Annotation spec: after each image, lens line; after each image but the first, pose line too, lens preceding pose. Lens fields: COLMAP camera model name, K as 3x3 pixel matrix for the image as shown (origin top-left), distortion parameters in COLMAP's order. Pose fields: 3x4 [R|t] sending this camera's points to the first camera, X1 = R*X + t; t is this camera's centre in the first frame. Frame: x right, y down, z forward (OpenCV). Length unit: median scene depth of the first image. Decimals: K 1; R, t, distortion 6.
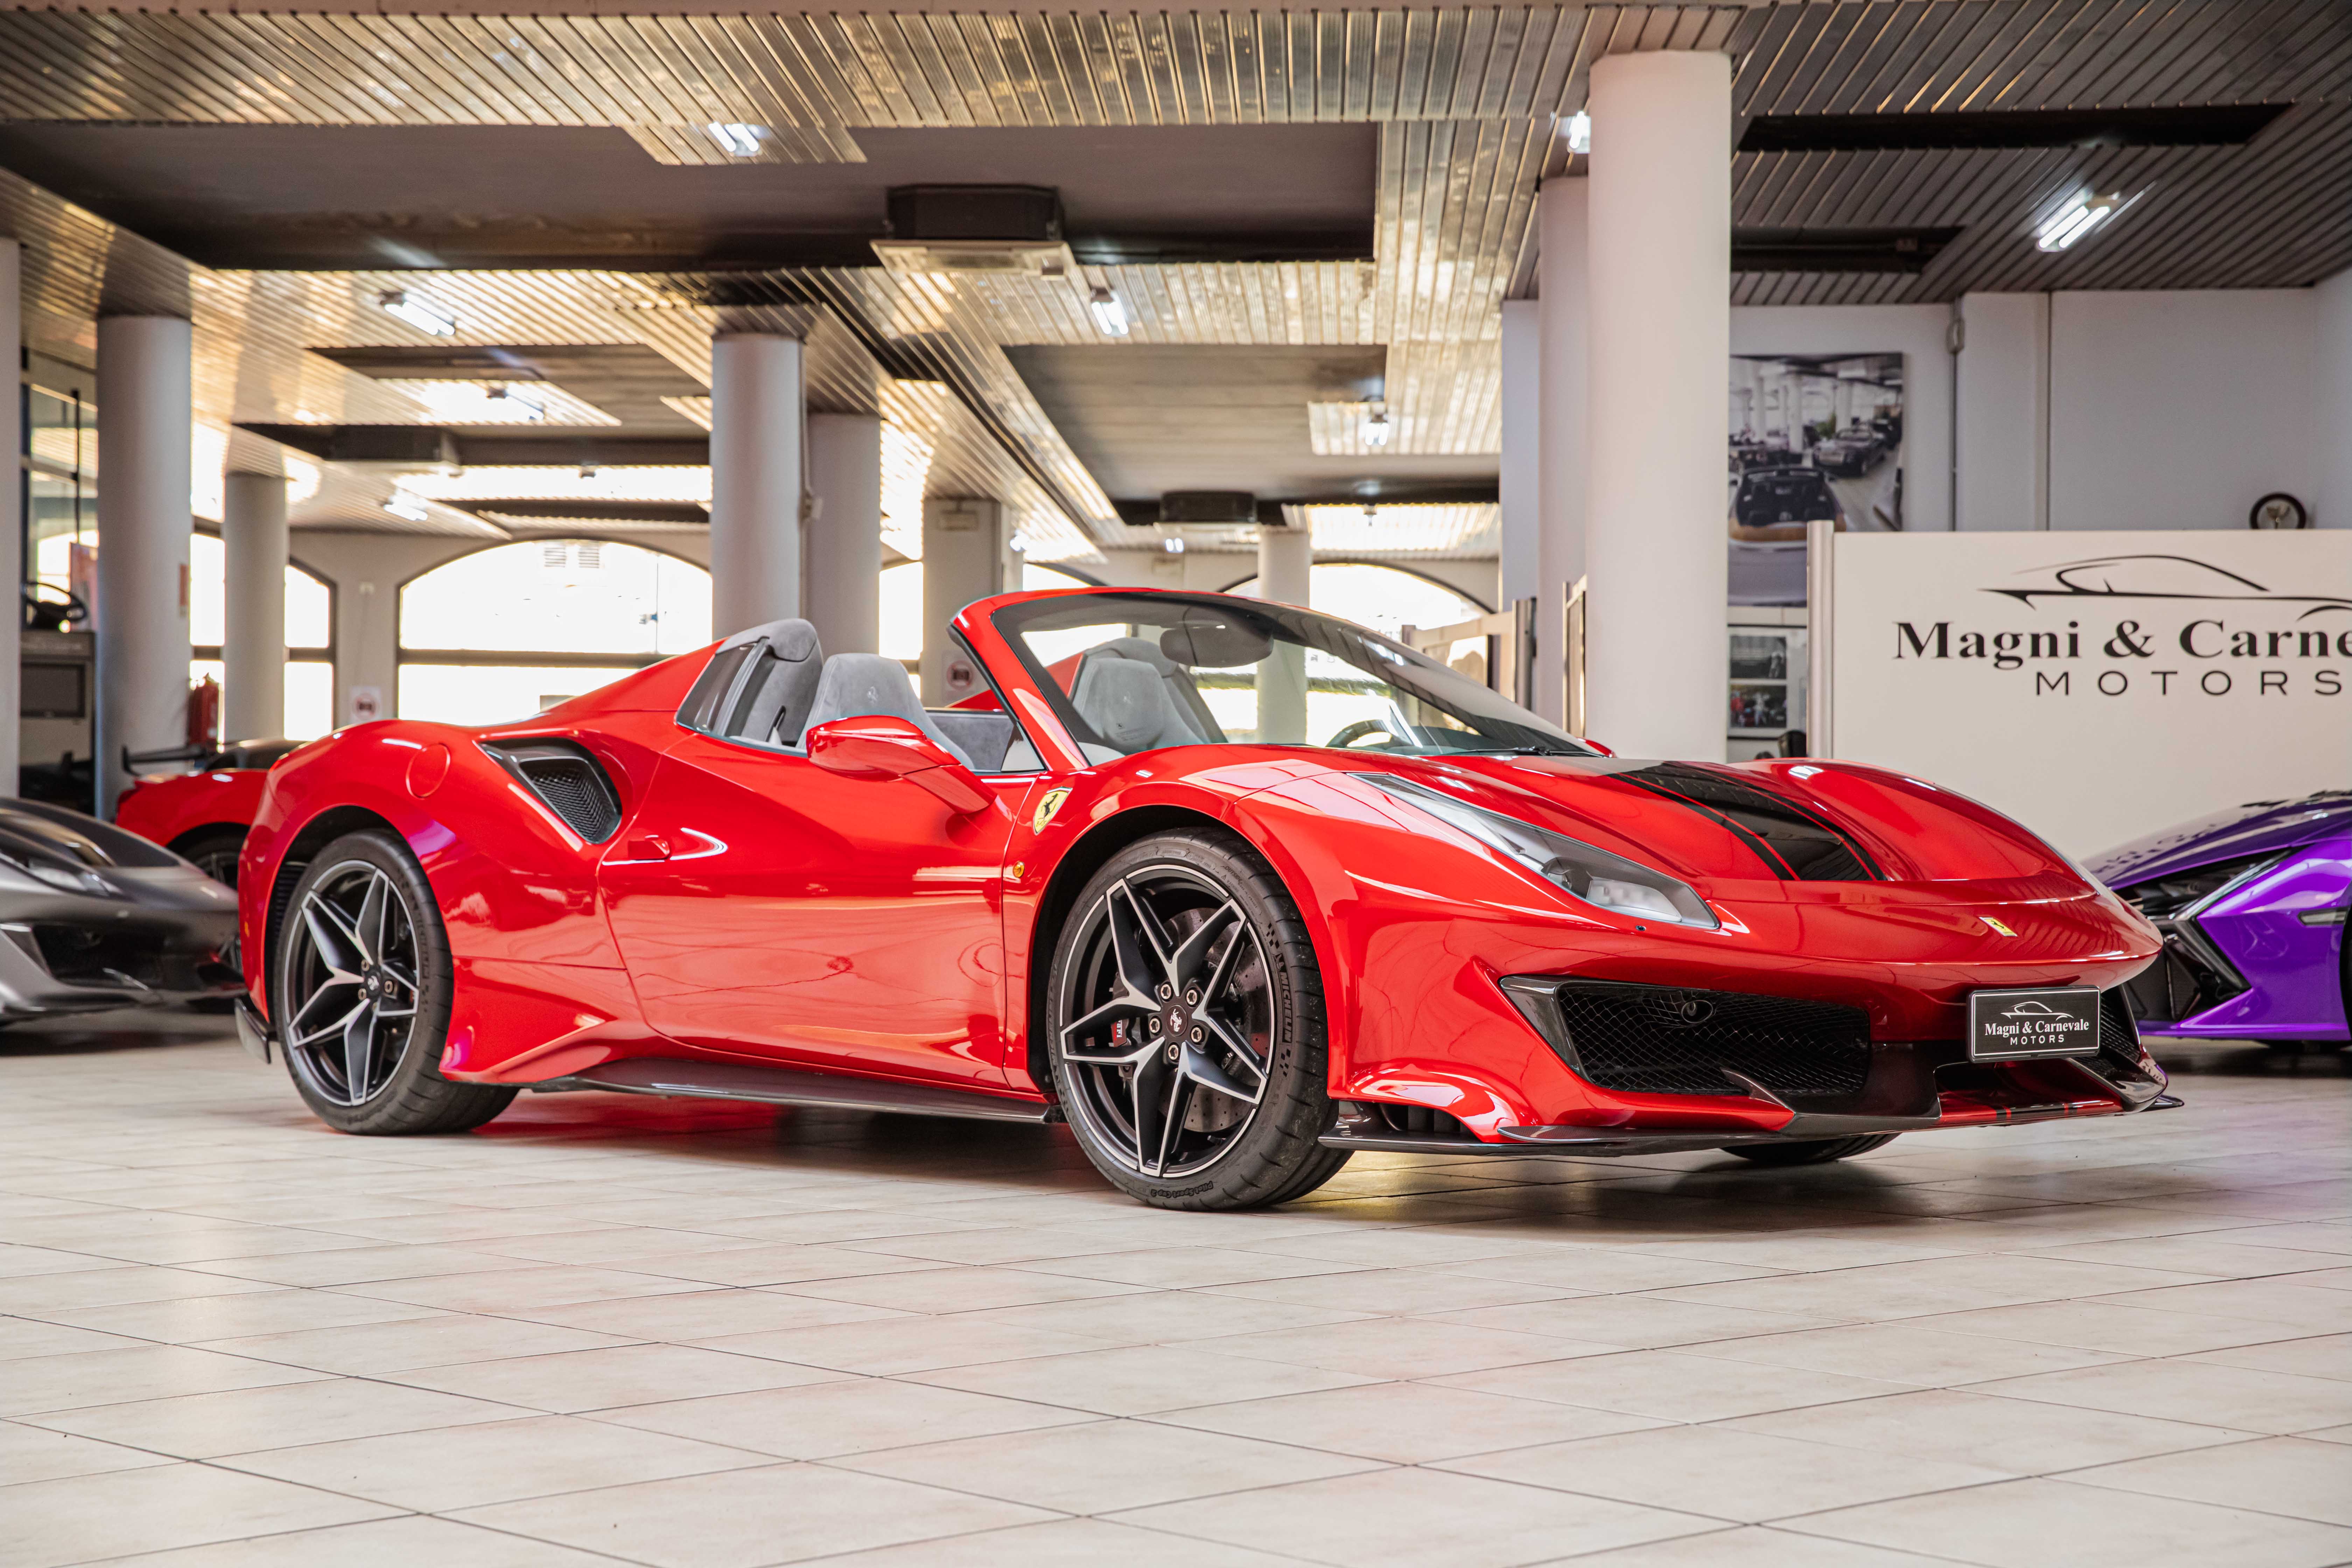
lens RADIAL K [[3948.7, 0, 1173.3], [0, 3948.7, 778.7], [0, 0, 1]] dist [0.175149, 0.000000]
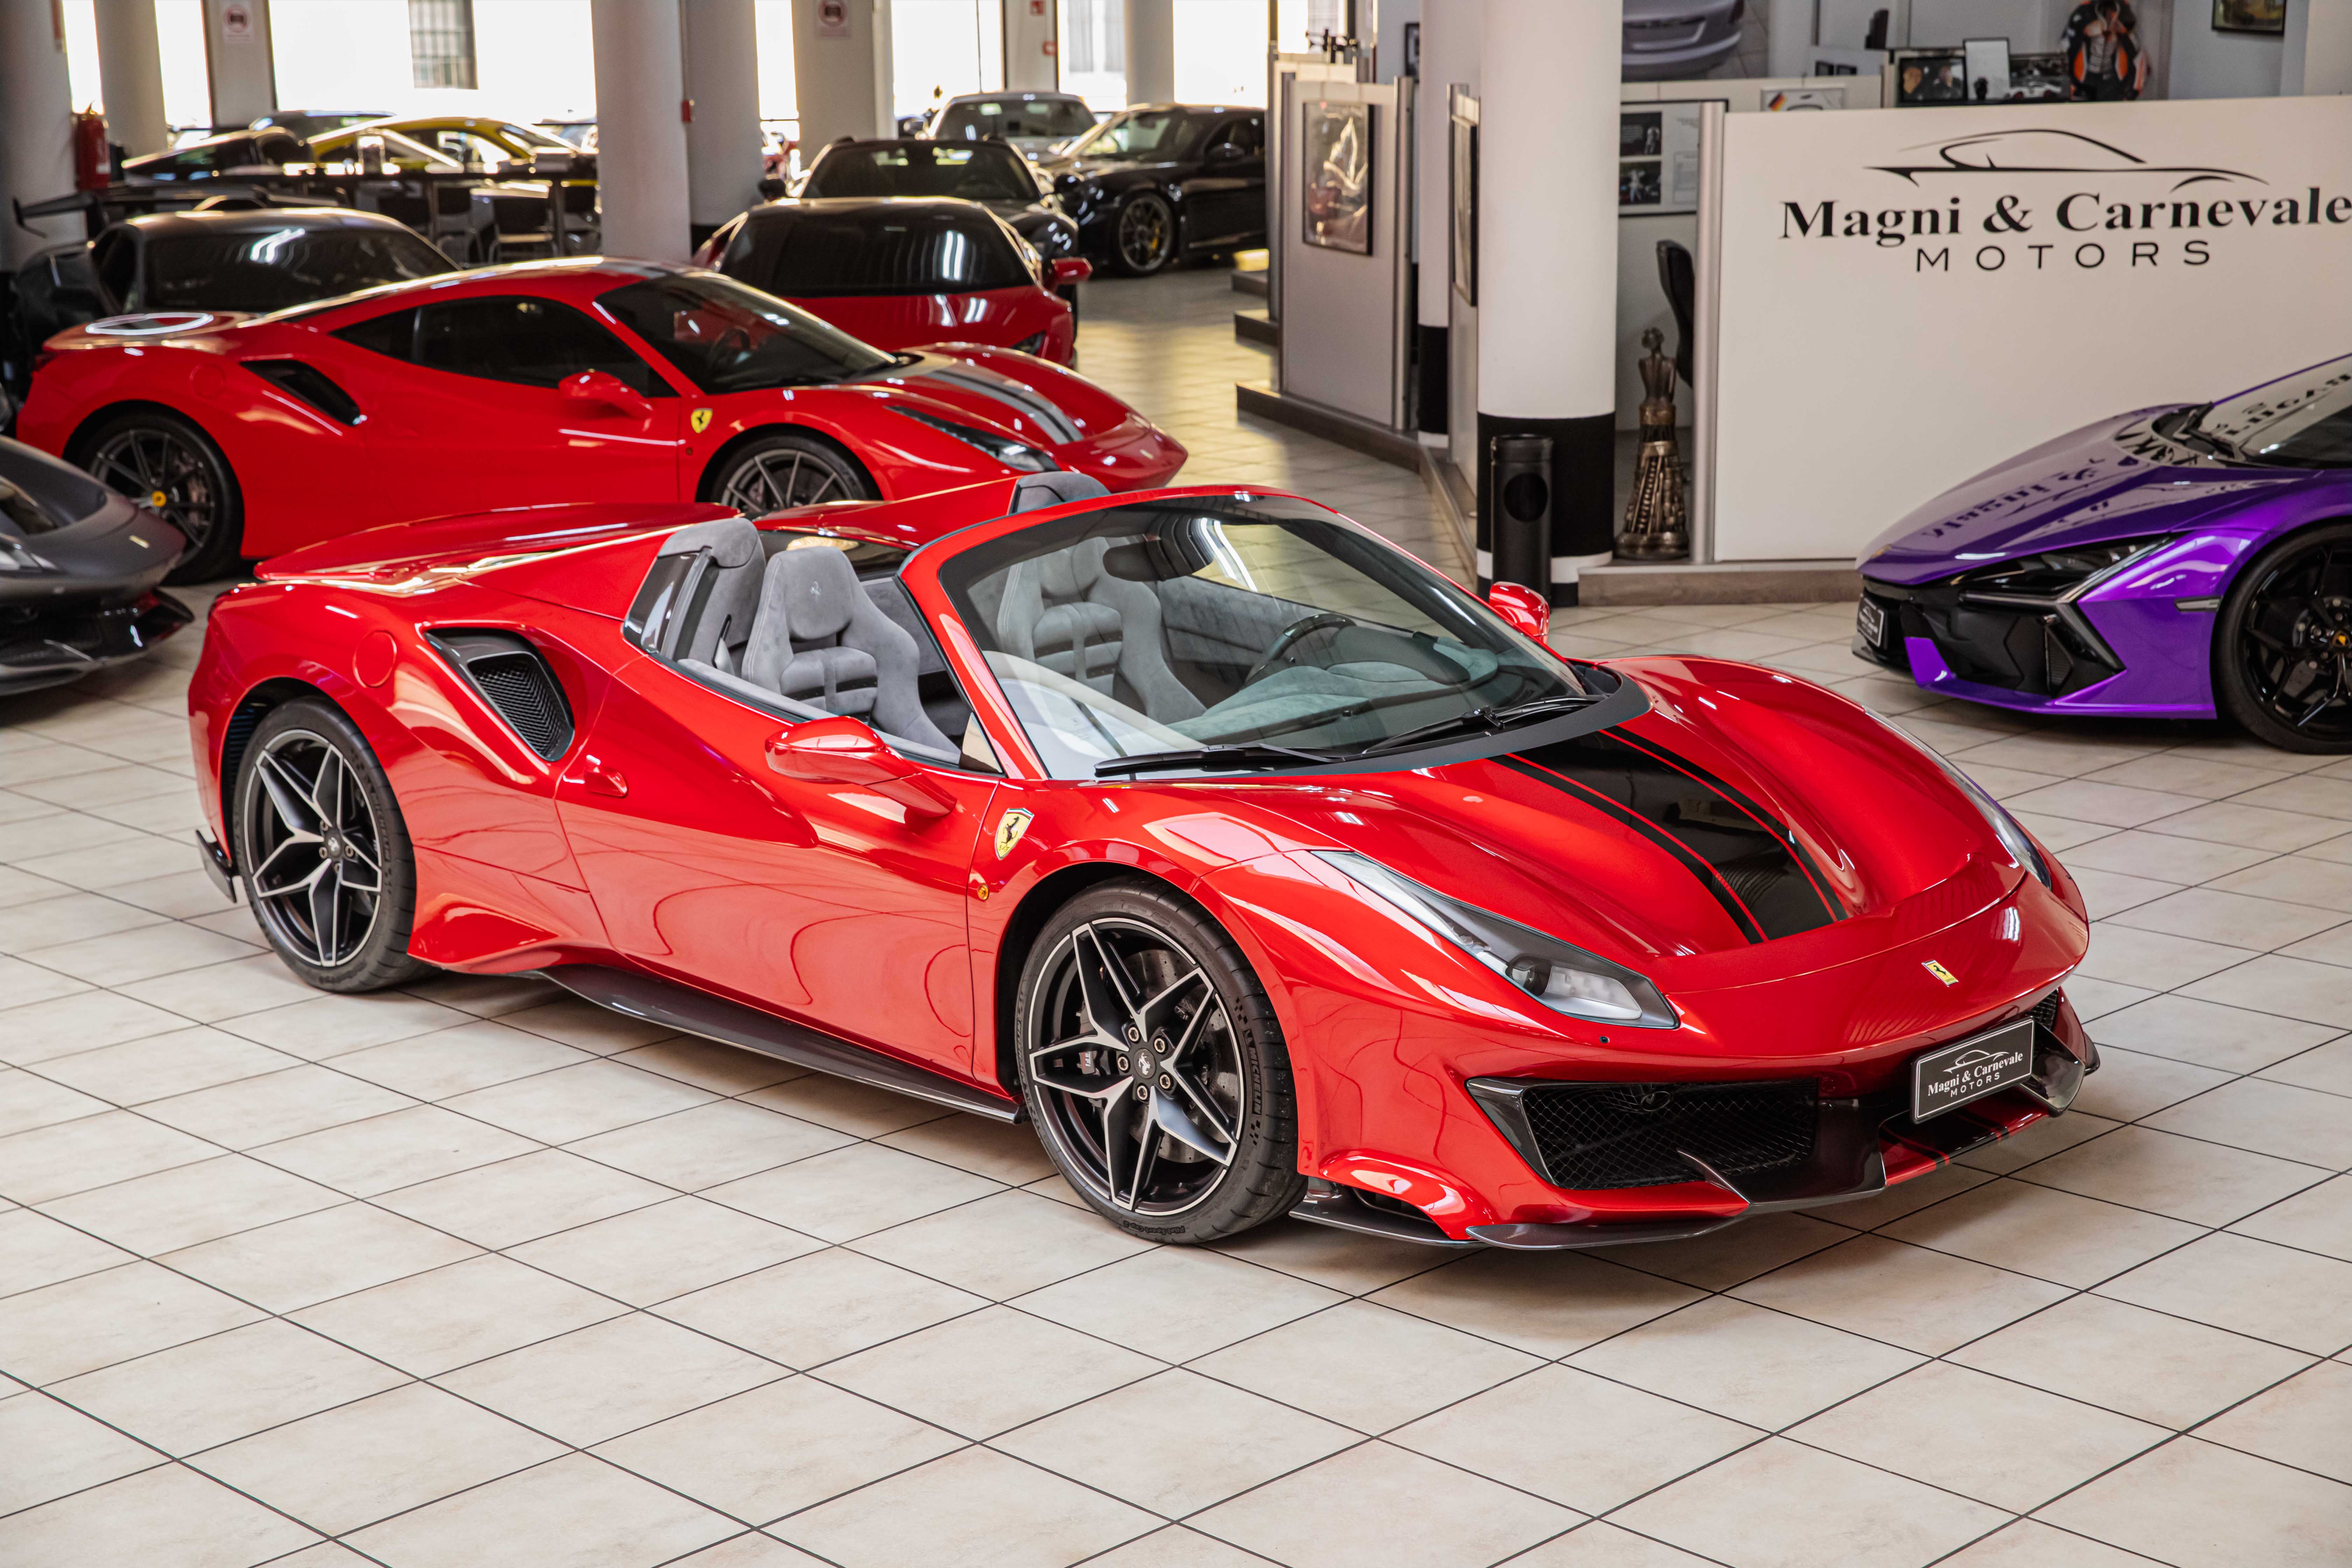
lens RADIAL K [[3707.6, 0, 1178.5], [0, 3707.6, 792.8], [0, 0, 1]] dist [0.156369, 0.000000]
pose [[0.998952, -0.027399, 0.036672, -0.012358], [0.017955, 0.971421, 0.236684, -0.121701], [-0.042108, -0.235777, 0.970894, 0.039500]]
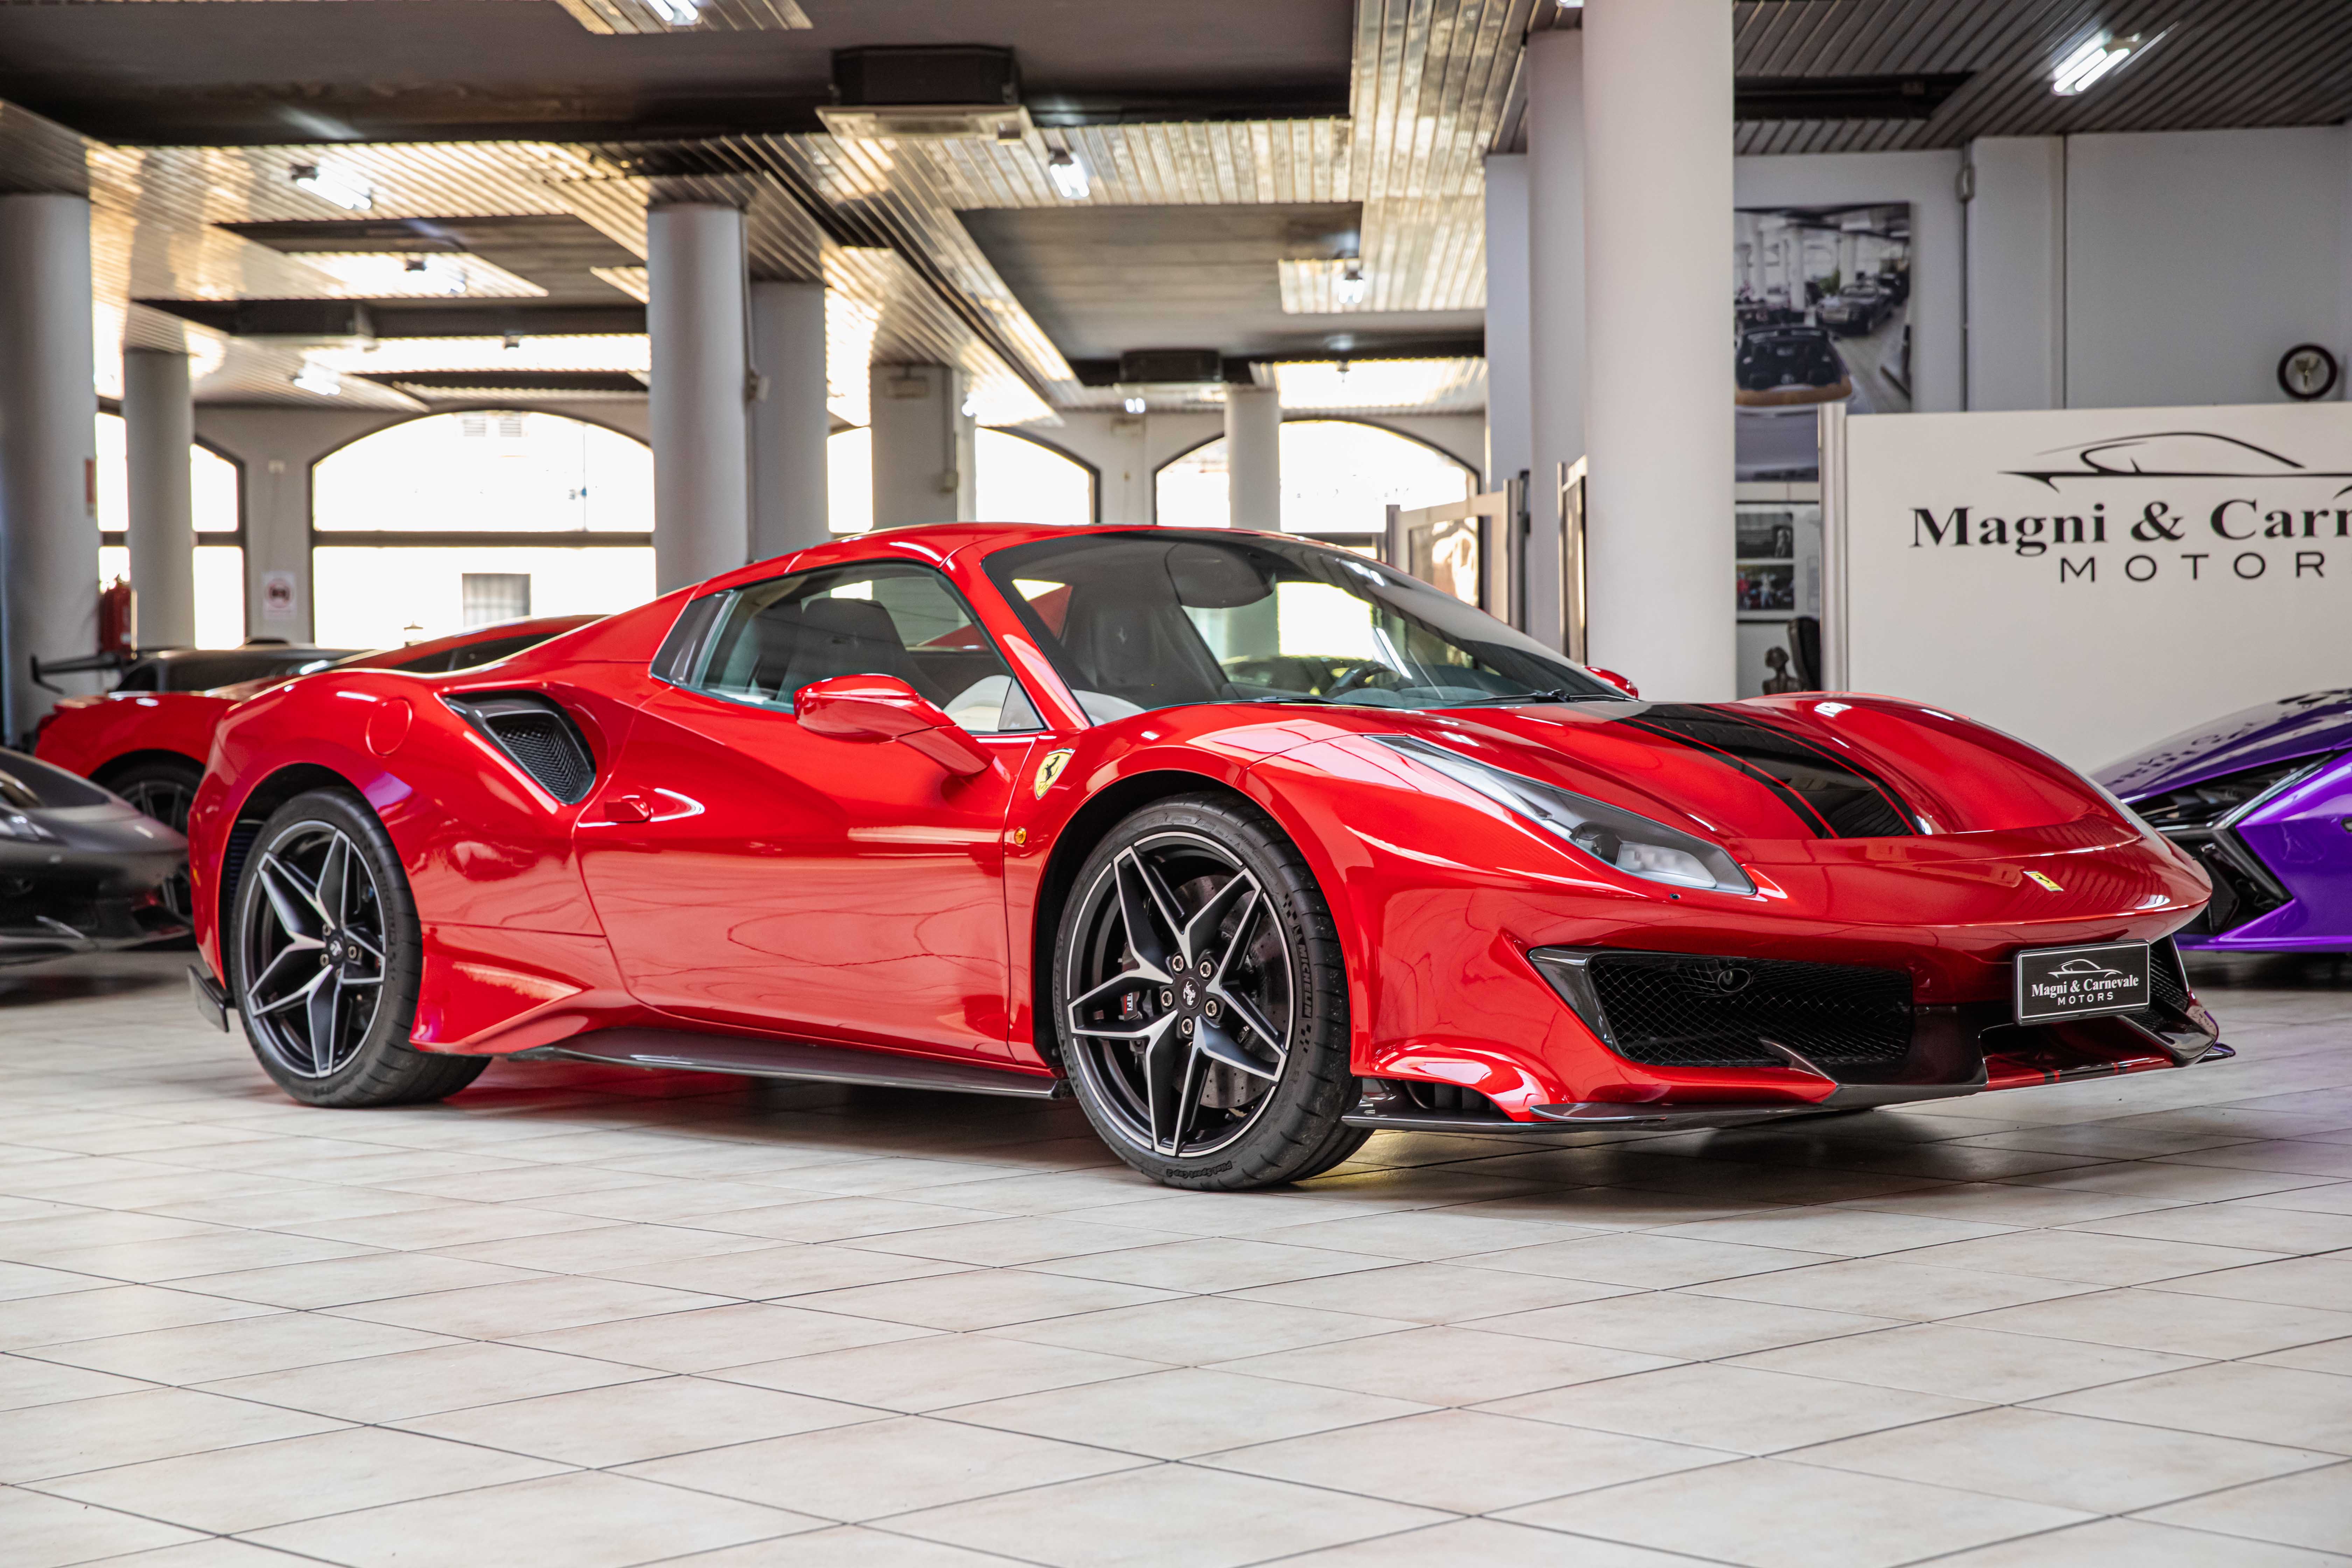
lens RADIAL K [[4187.2, 0, 1178.3], [0, 4187.2, 783.4], [0, 0, 1]] dist [0.197153, 0.000000]
pose [[0.999743, -0.019674, 0.011303, -0.006433], [0.019247, 0.999140, 0.036716, -0.014084], [-0.012016, -0.036489, 0.999262, -0.008198]]
